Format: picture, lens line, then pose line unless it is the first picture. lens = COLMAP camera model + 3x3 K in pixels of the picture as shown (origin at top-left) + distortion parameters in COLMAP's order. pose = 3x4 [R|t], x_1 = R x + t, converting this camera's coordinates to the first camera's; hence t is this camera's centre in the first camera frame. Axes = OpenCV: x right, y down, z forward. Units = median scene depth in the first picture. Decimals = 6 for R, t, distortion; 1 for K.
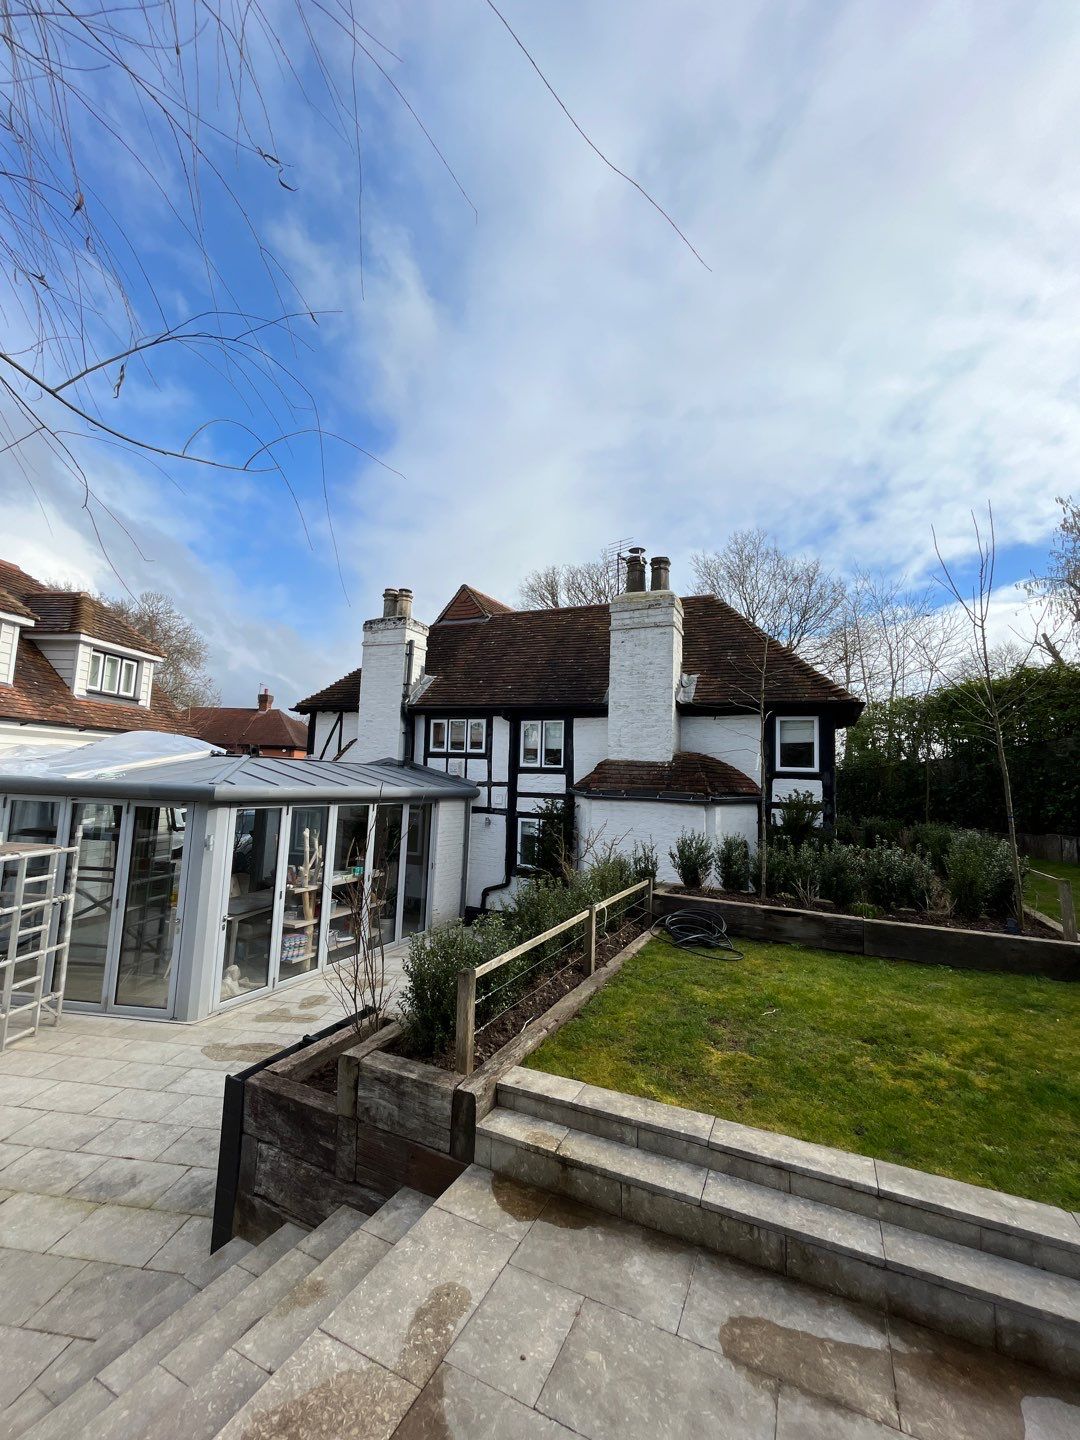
lens RADIAL K [[586.0, 0, 540.0], [0, 586.0, 720.0], [0, 0, 1]] dist [-0.001492, -0.000418]
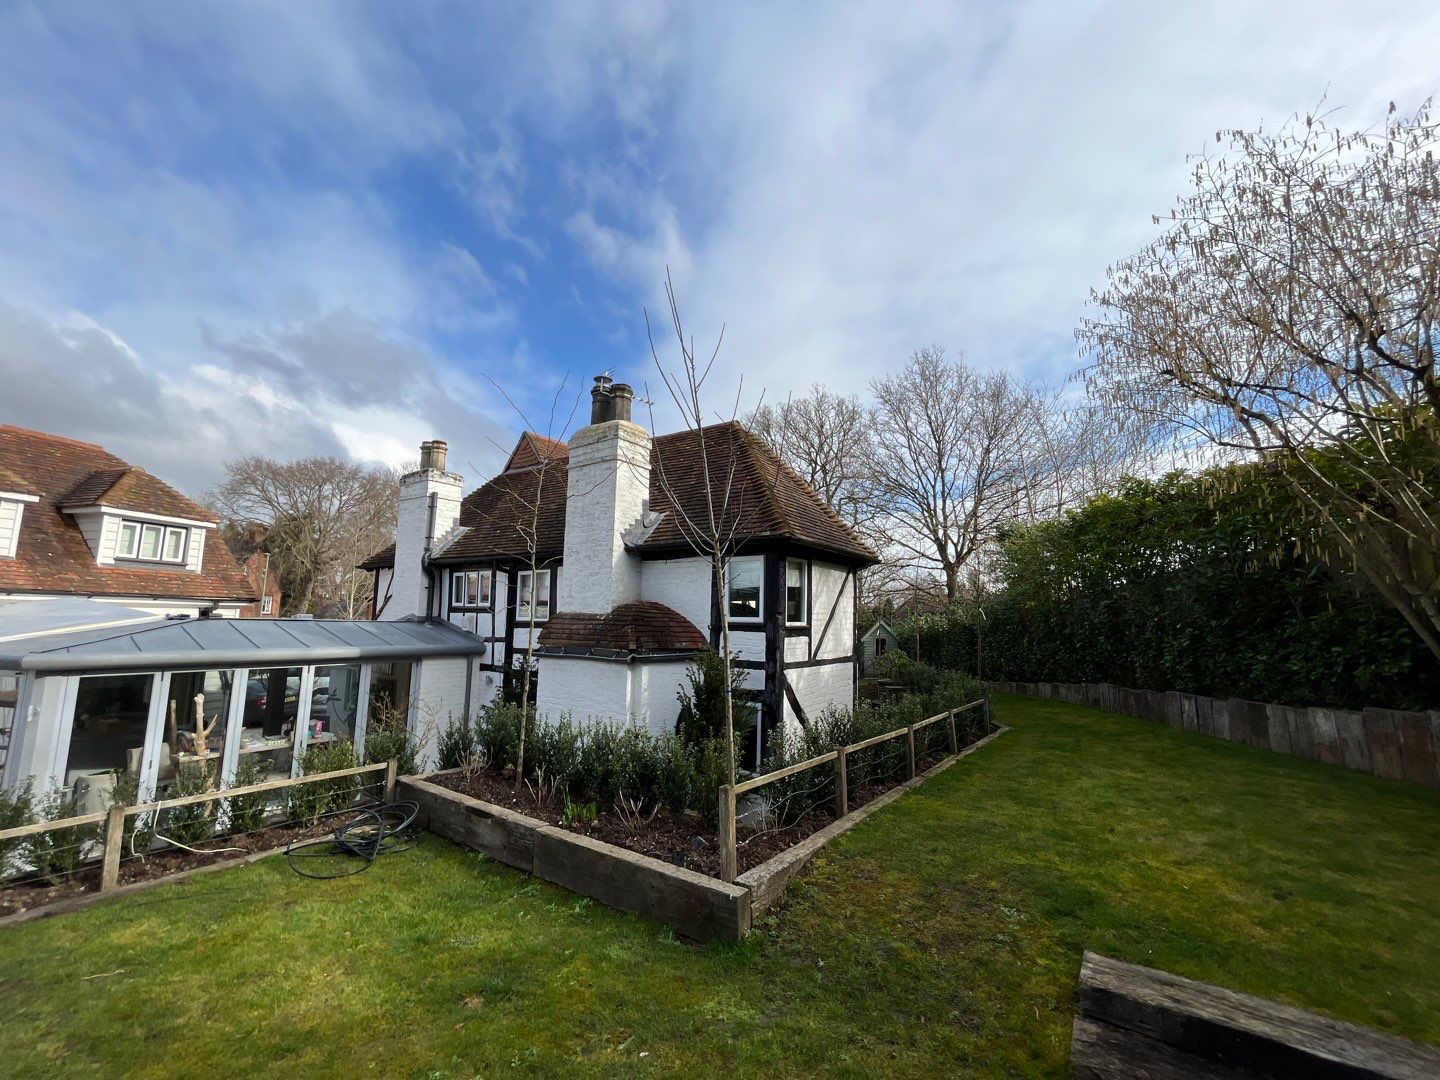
lens RADIAL K [[586.0, 0, 719.4], [0, 586.0, 543.5], [0, 0, 1]] dist [-0.001492, -0.000418]
pose [[0.984177, -0.045483, -0.171253, 0.448270], [0.039676, 0.998521, -0.037181, 0.004585], [0.172691, 0.029798, 0.984525, 0.134269]]
